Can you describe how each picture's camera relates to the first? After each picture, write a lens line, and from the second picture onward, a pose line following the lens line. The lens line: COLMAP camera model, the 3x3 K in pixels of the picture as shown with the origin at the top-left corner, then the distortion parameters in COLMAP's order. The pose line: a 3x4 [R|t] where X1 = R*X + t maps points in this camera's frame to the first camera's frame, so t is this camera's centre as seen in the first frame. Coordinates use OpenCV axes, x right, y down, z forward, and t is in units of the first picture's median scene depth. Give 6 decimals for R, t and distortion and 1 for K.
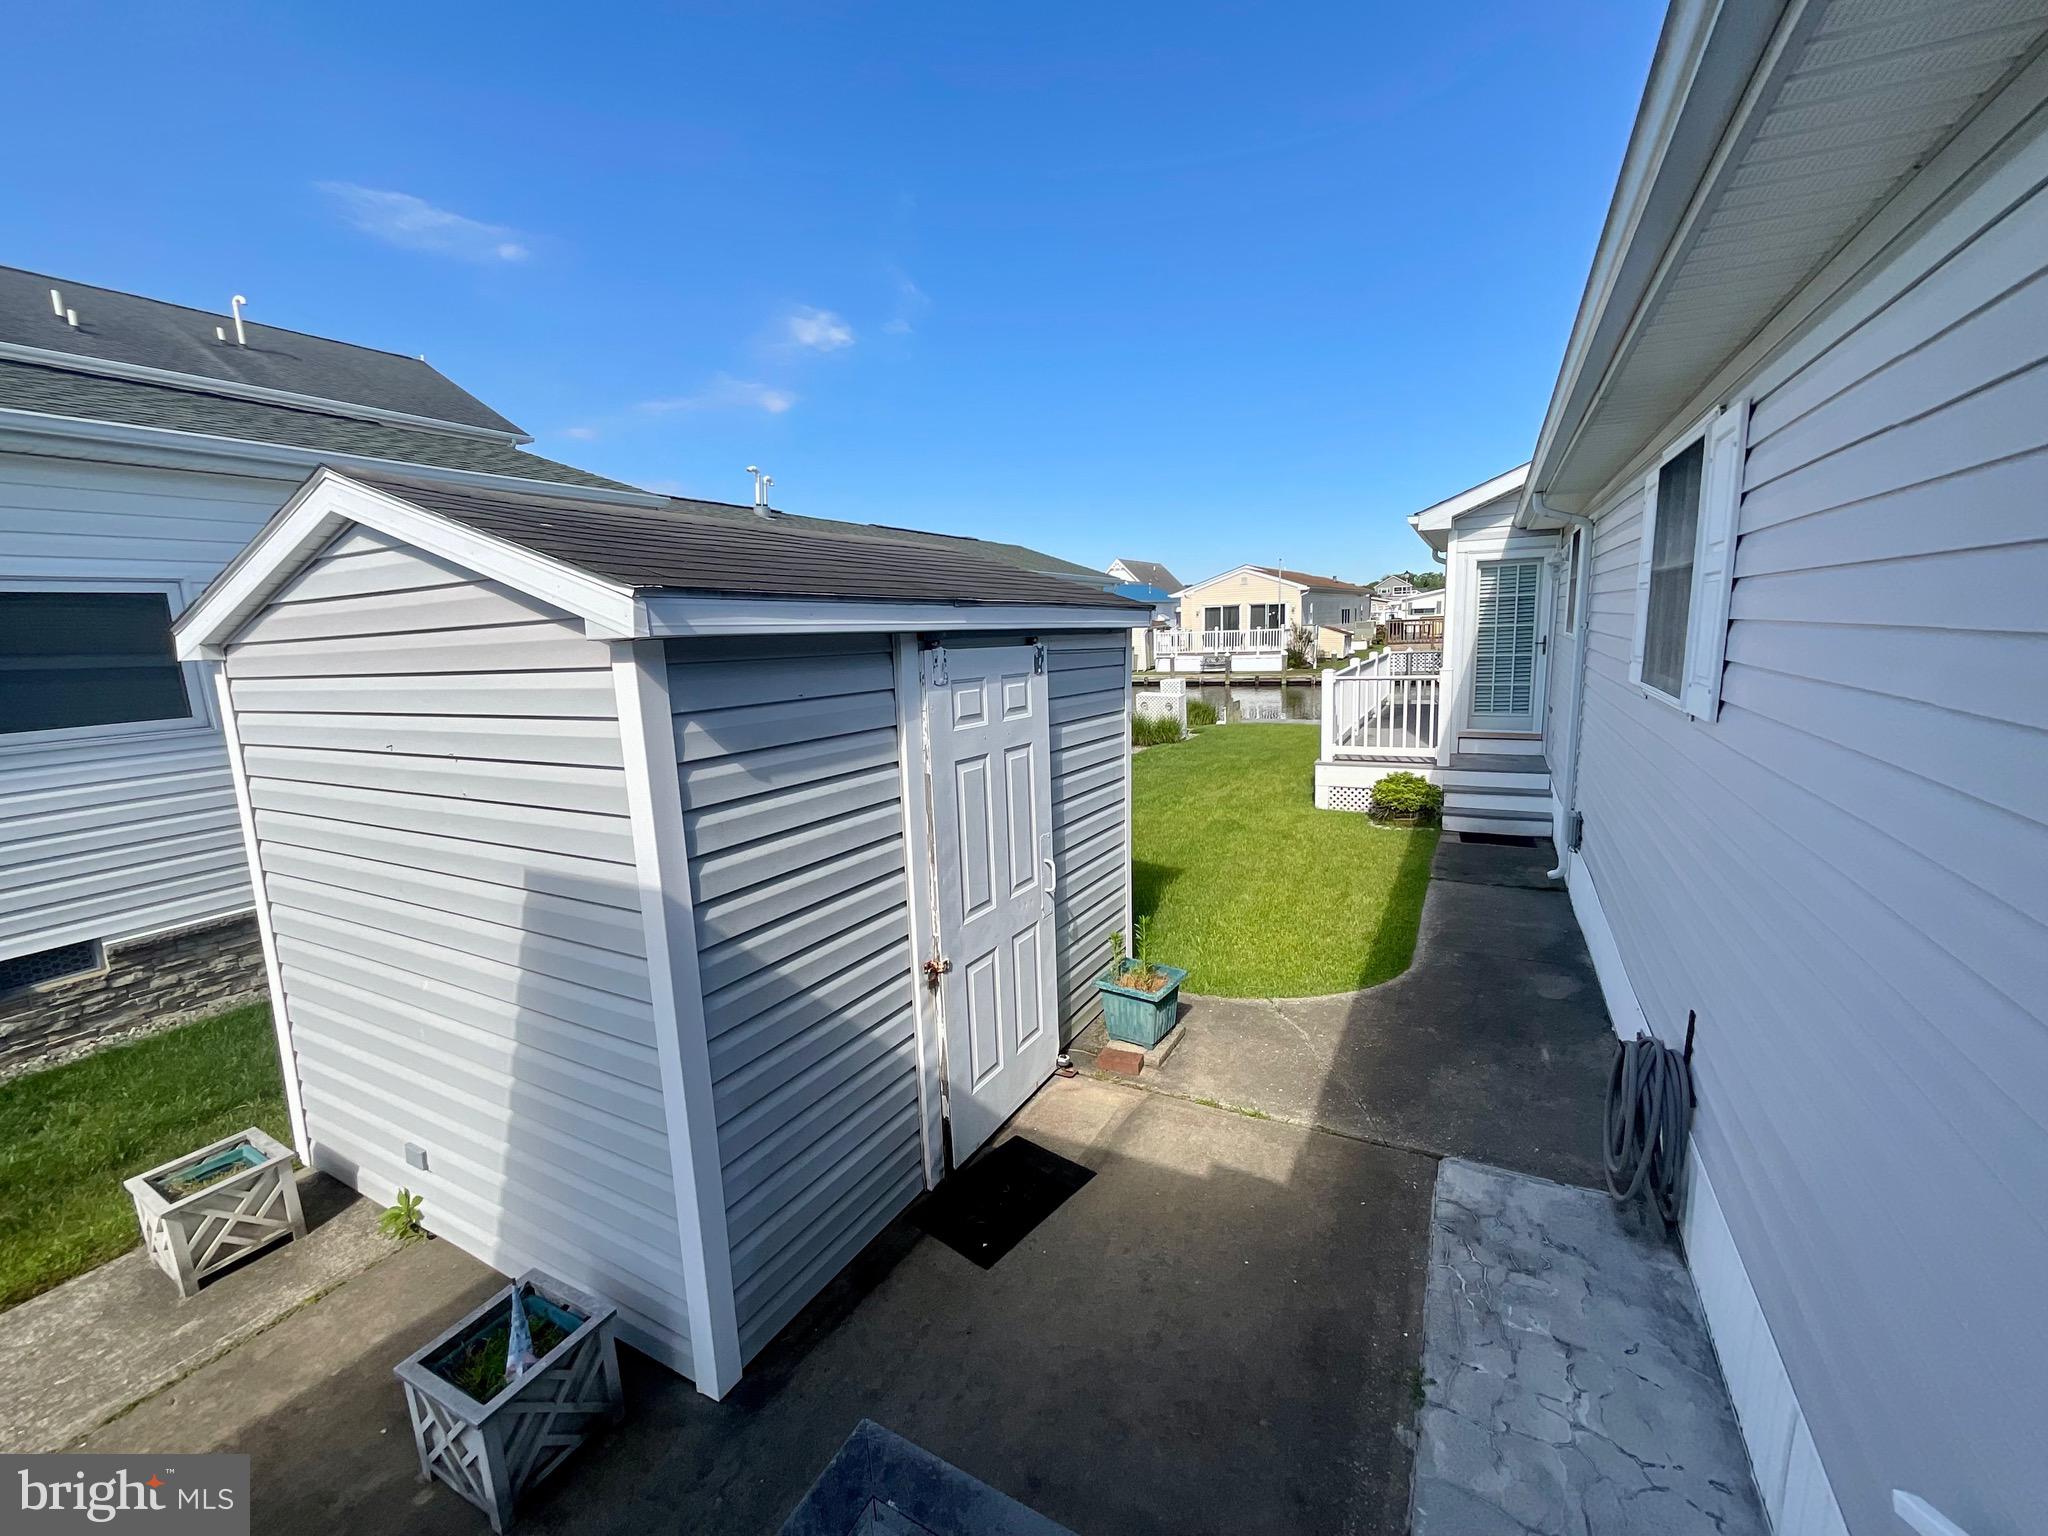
lens RADIAL K [[832.8, 0, 1008.0], [0, 832.8, 766.2], [0, 0, 1]] dist [0.009543, -0.002479]
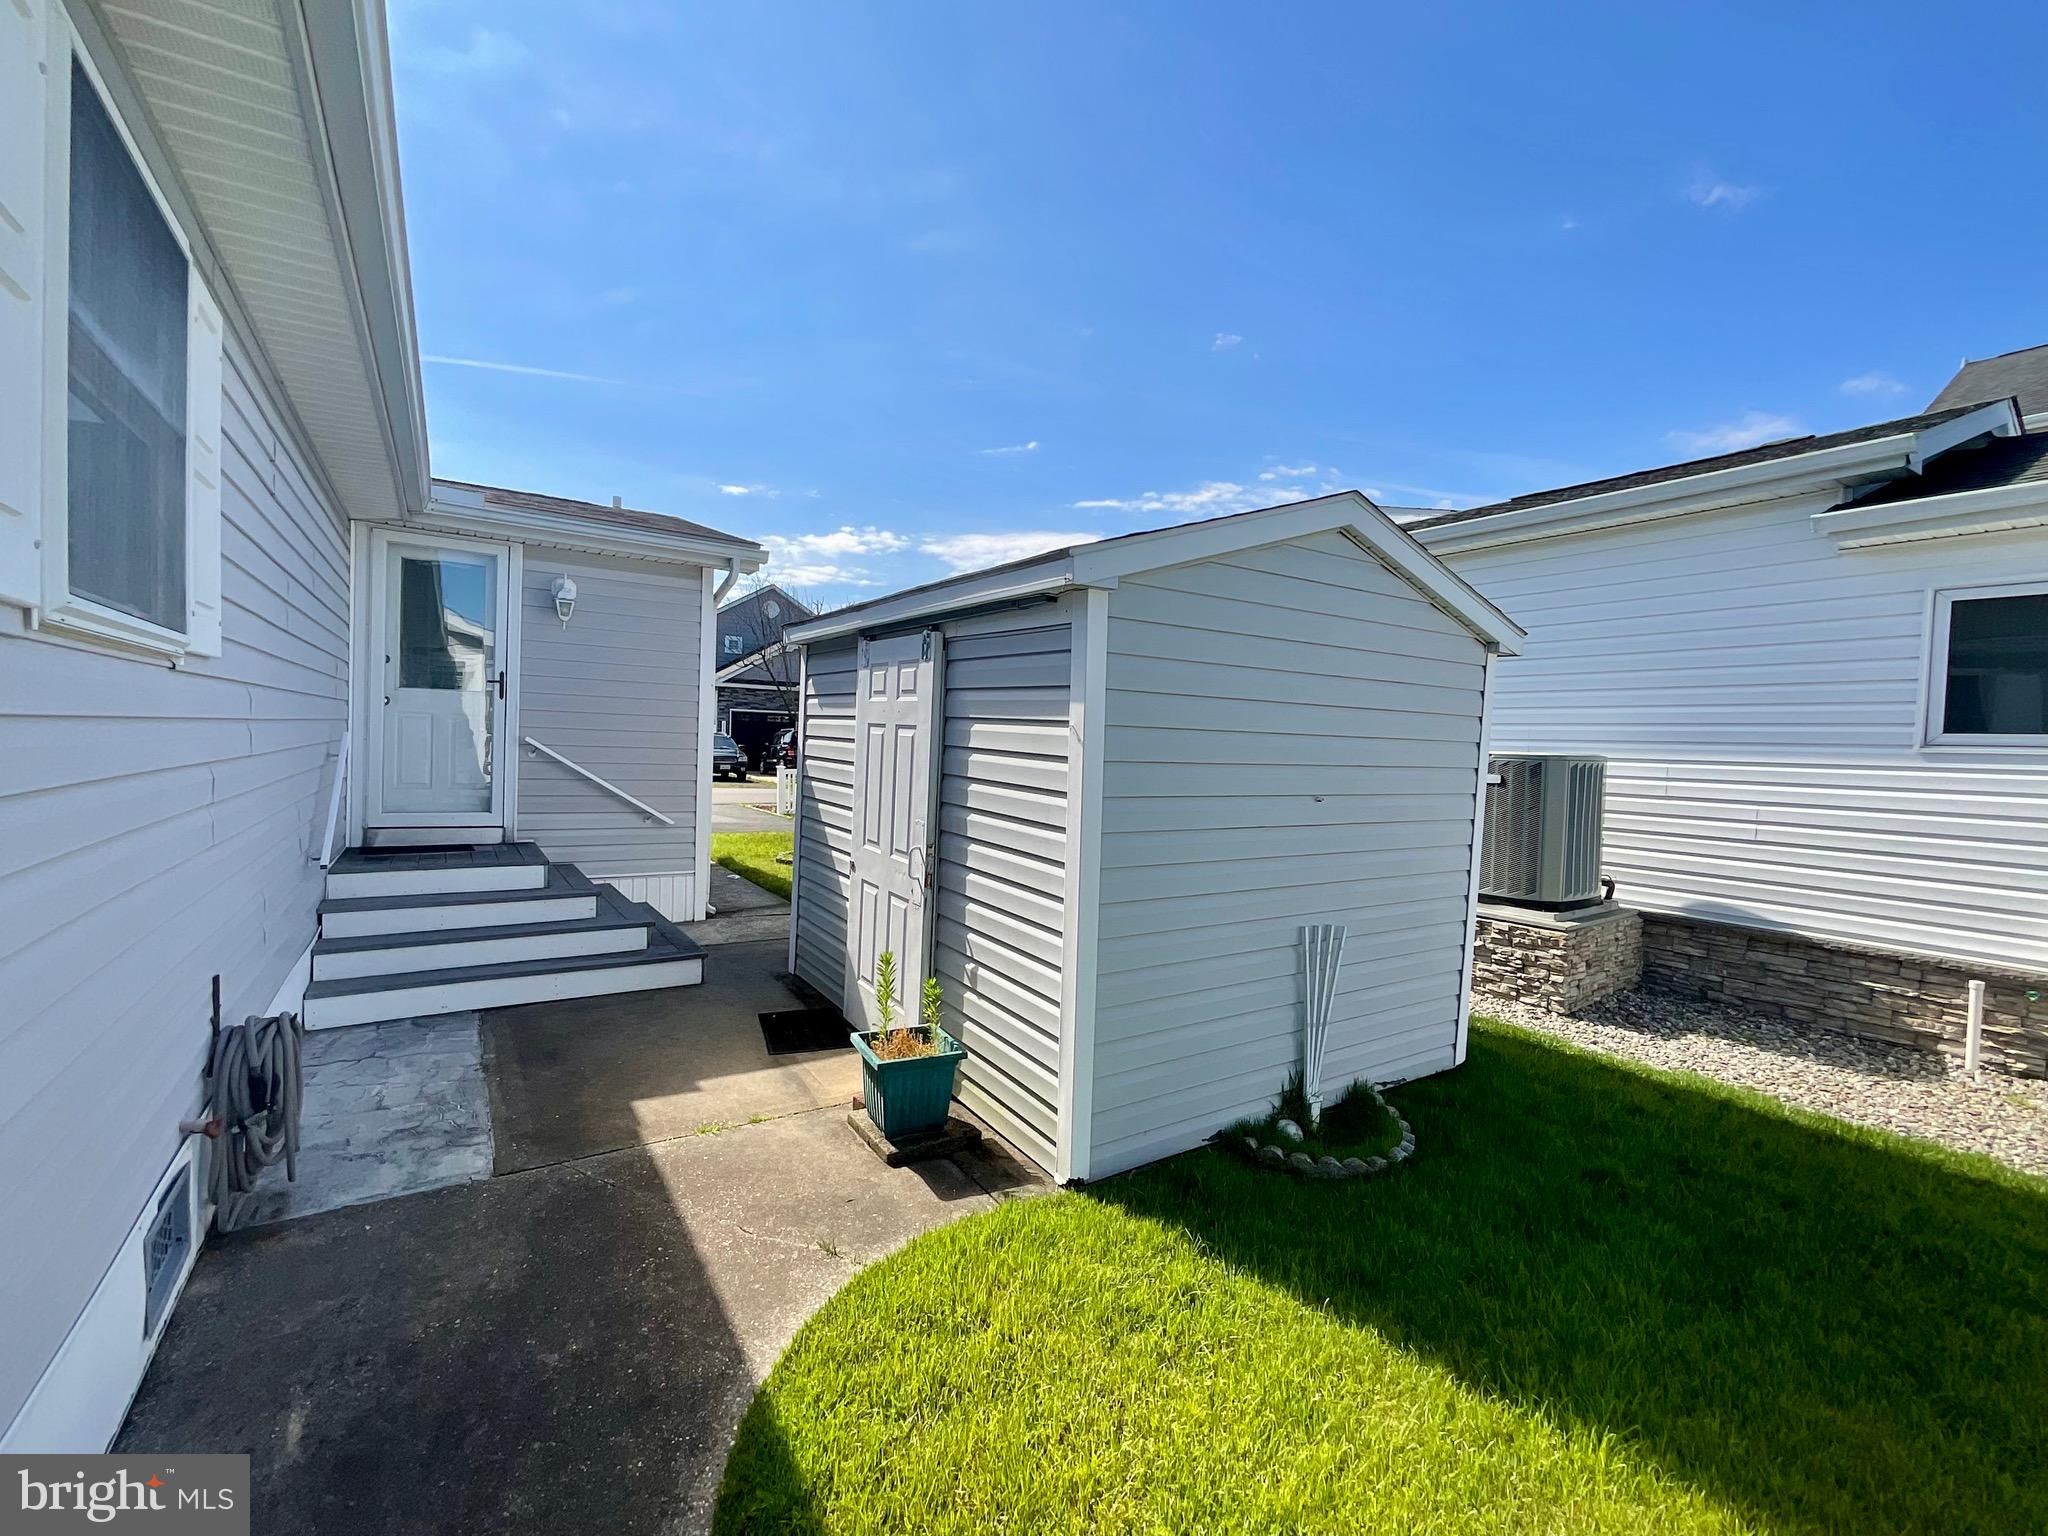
lens RADIAL K [[832.8, 0, 1001.7], [0, 832.8, 765.1], [0, 0, 1]] dist [0.009543, -0.002479]
pose [[-0.458457, 0.041919, -0.887727, 1.052507], [-0.163000, 0.977976, 0.130360, -0.152954], [0.873641, 0.204464, -0.441527, 1.798337]]
